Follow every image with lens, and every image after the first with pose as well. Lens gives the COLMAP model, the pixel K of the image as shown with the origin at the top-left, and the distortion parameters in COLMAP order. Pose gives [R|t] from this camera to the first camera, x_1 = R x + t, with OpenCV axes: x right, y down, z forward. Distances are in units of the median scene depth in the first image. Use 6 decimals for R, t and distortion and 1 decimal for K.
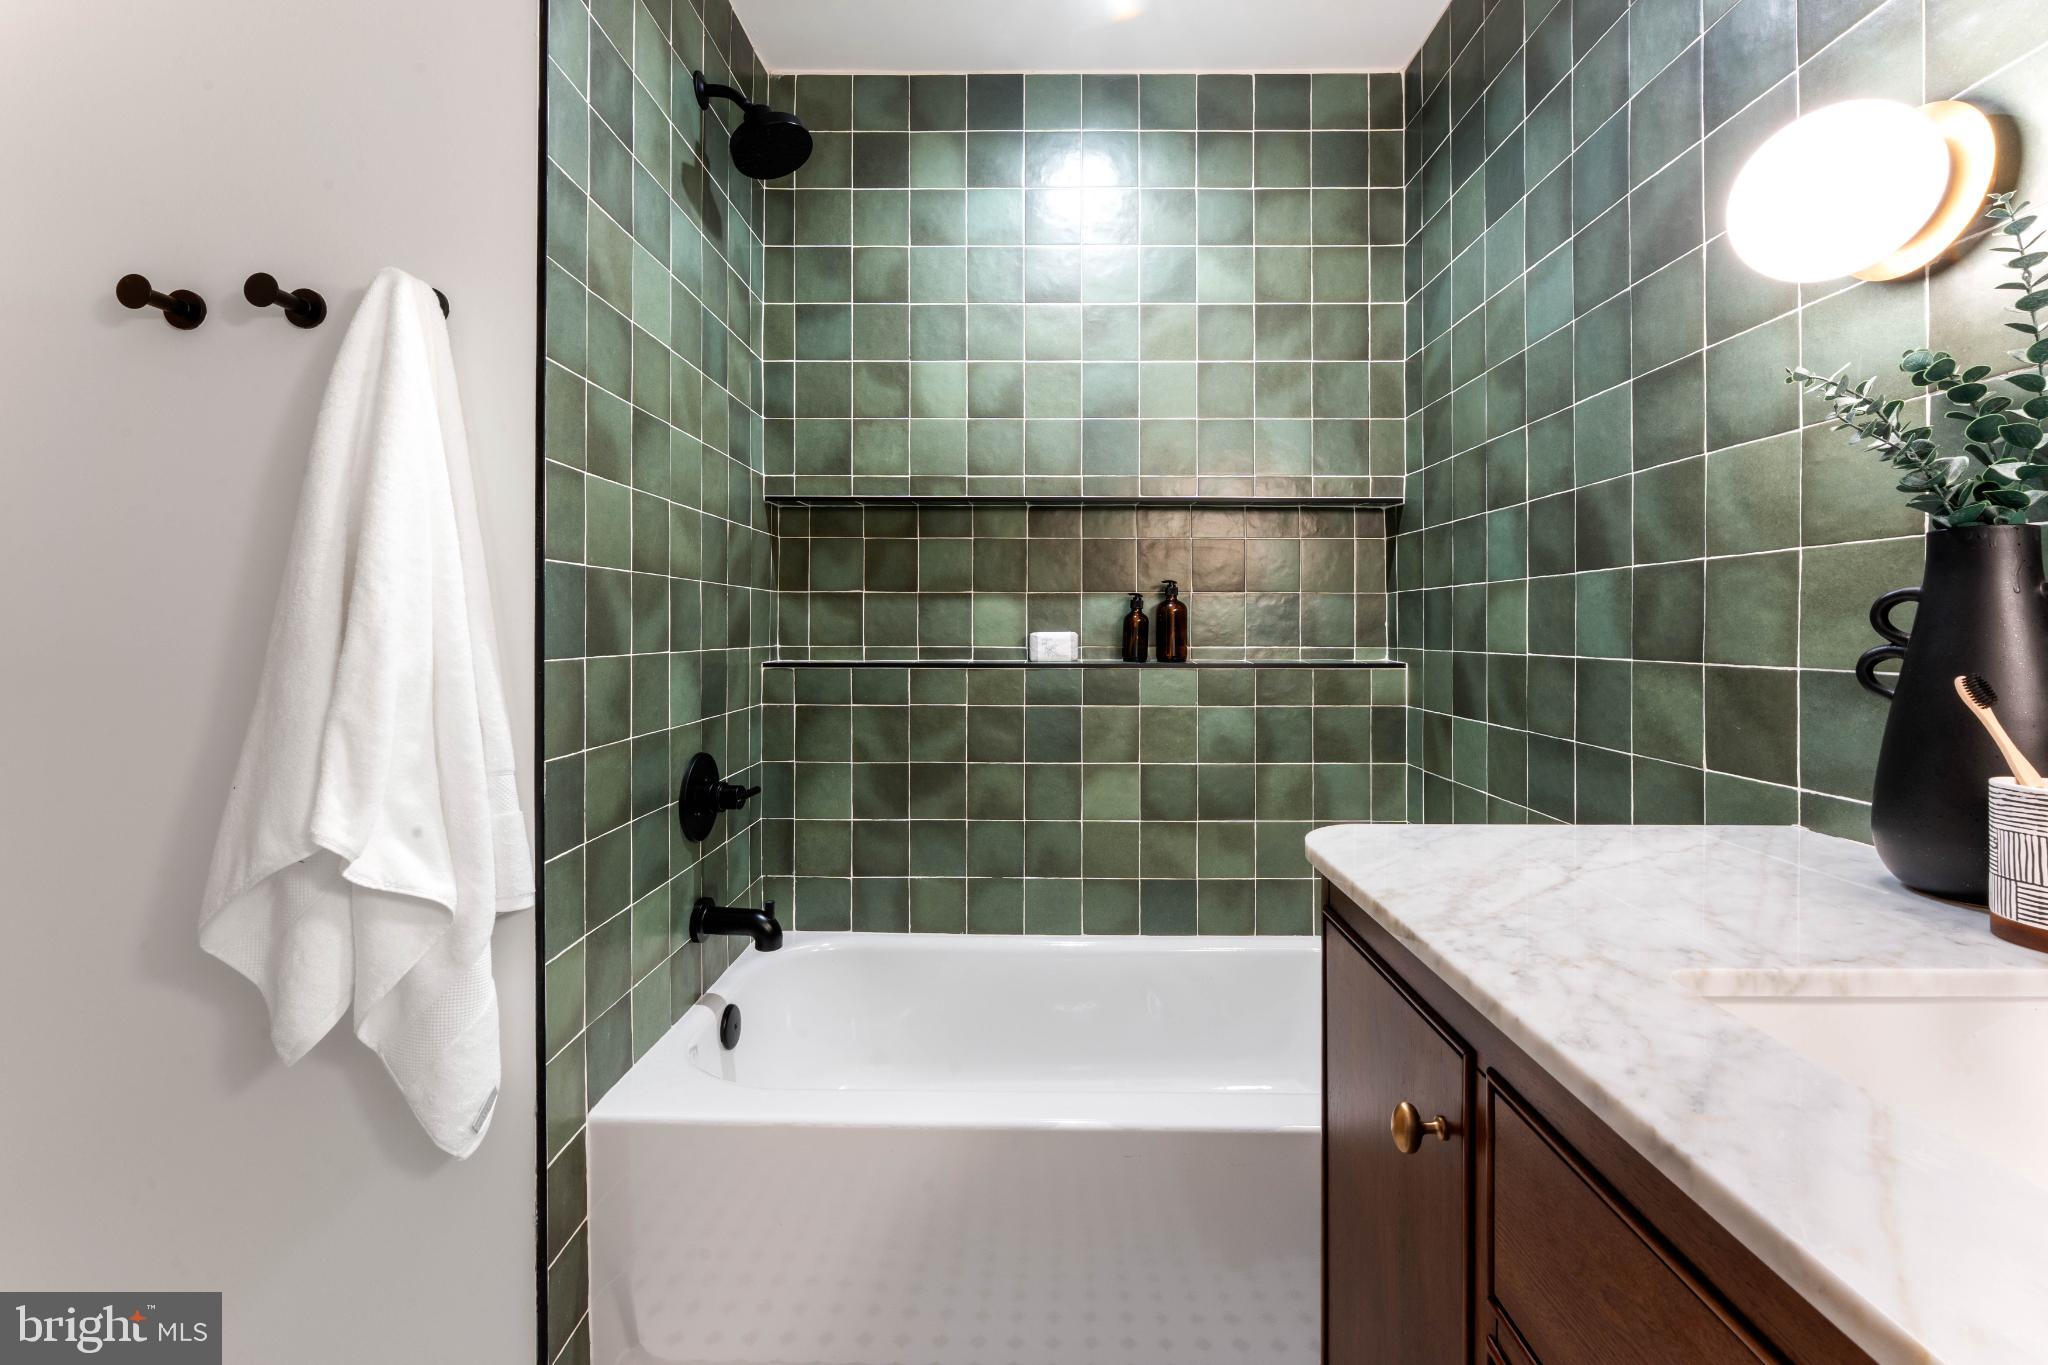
lens RADIAL K [[839.0, 0, 1031.6], [0, 839.0, 645.7], [0, 0, 1]] dist [0.000569, 0.000093]
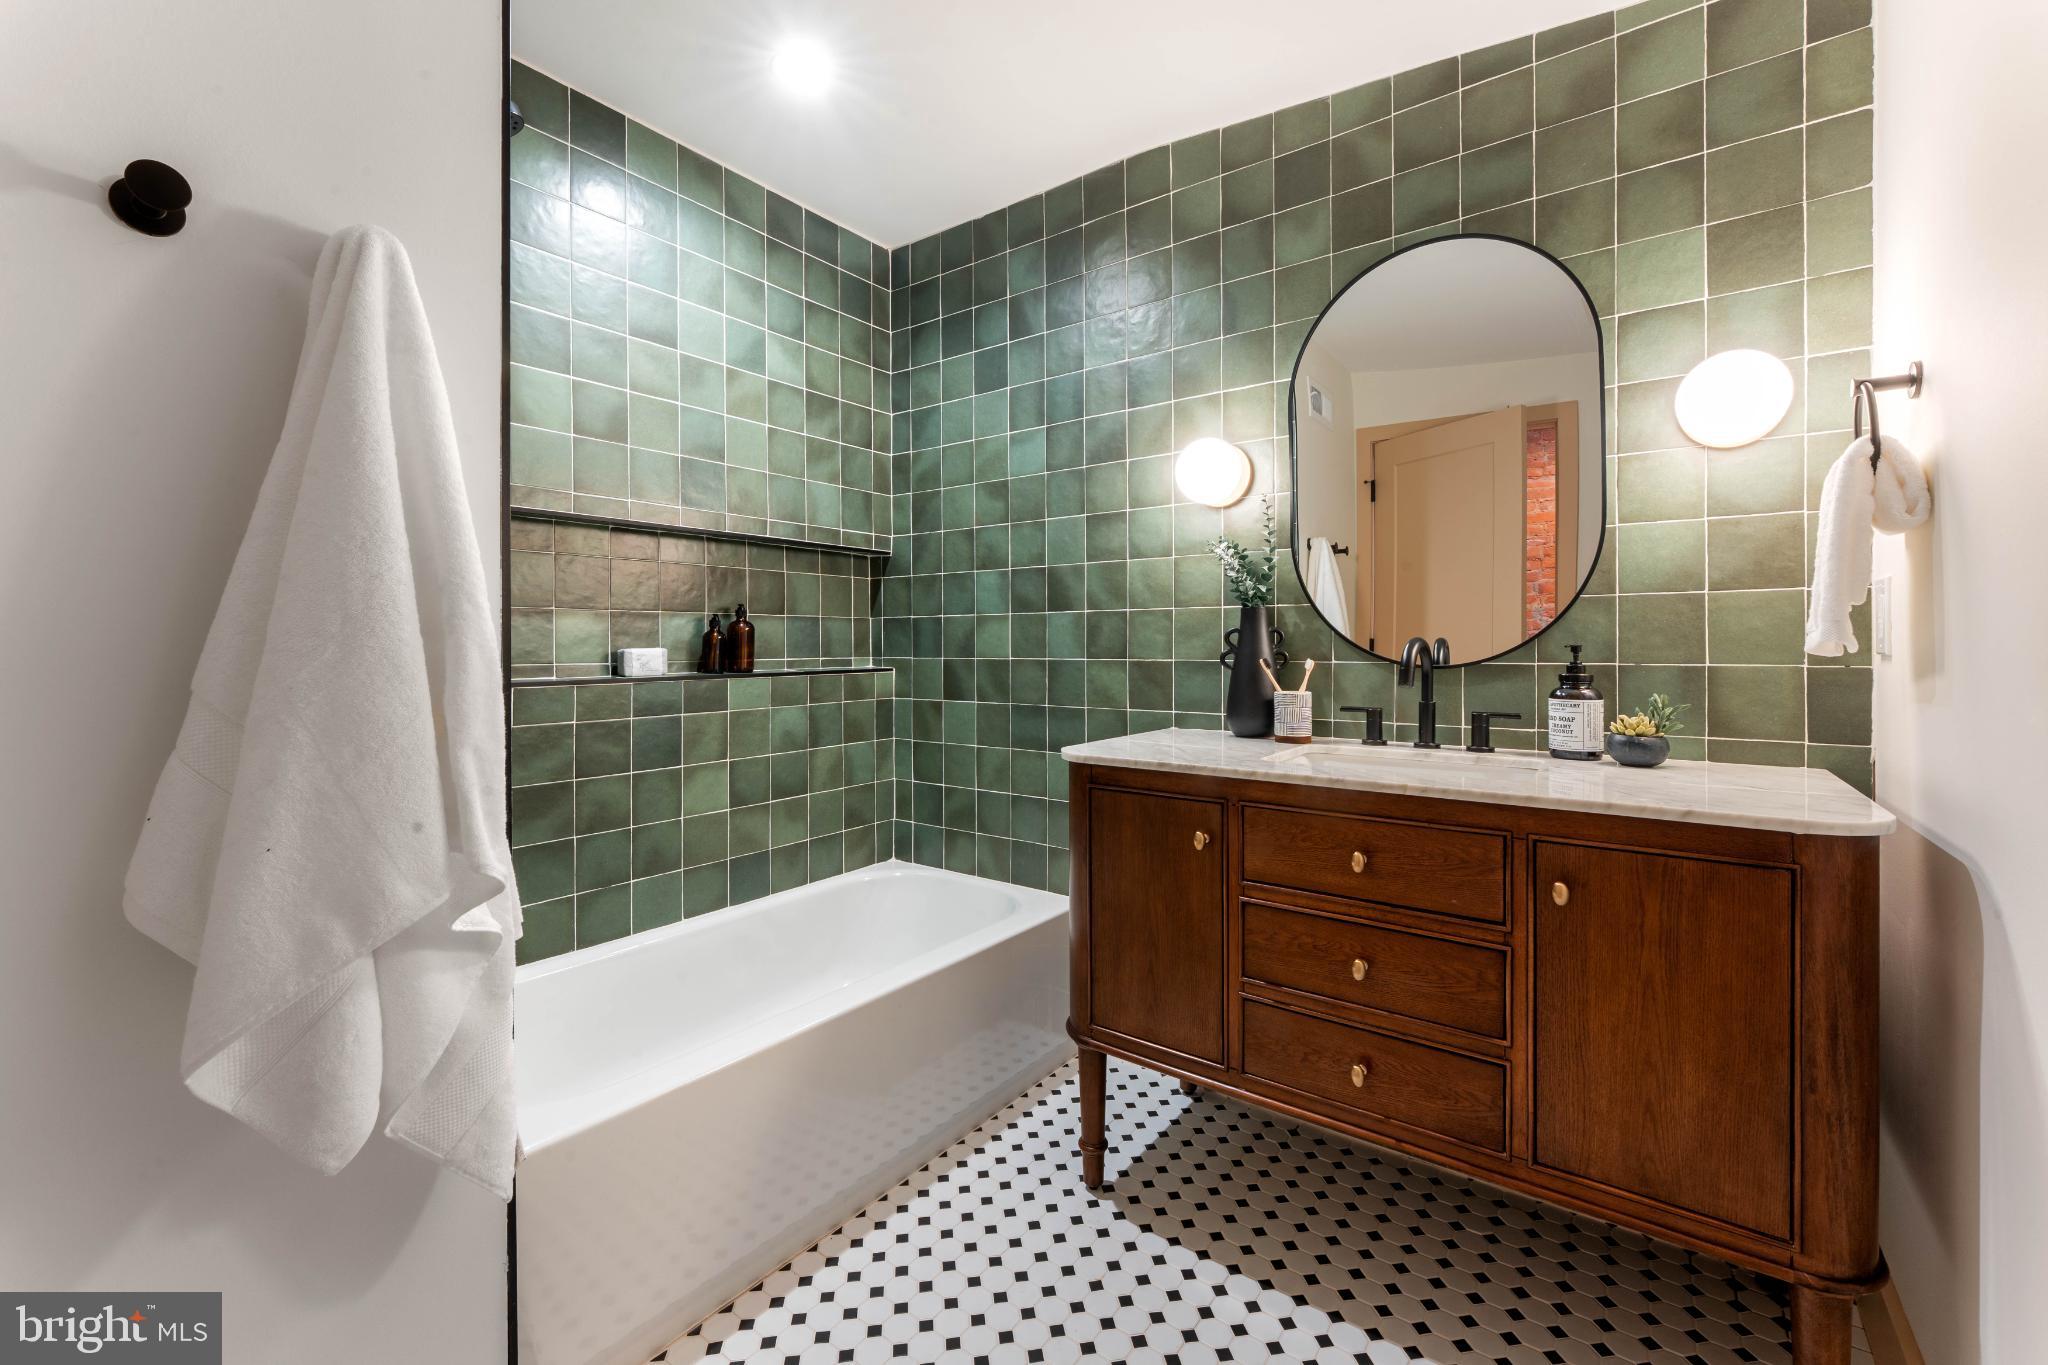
lens RADIAL K [[817.2, 0, 1028.0], [0, 817.2, 680.6], [0, 0, 1]] dist [-0.000420, -0.000072]
pose [[0.597731, -0.040027, 0.800697, -0.543941], [0.020671, 0.999190, 0.034518, -0.001100], [-0.801430, -0.004082, 0.598075, -0.015746]]
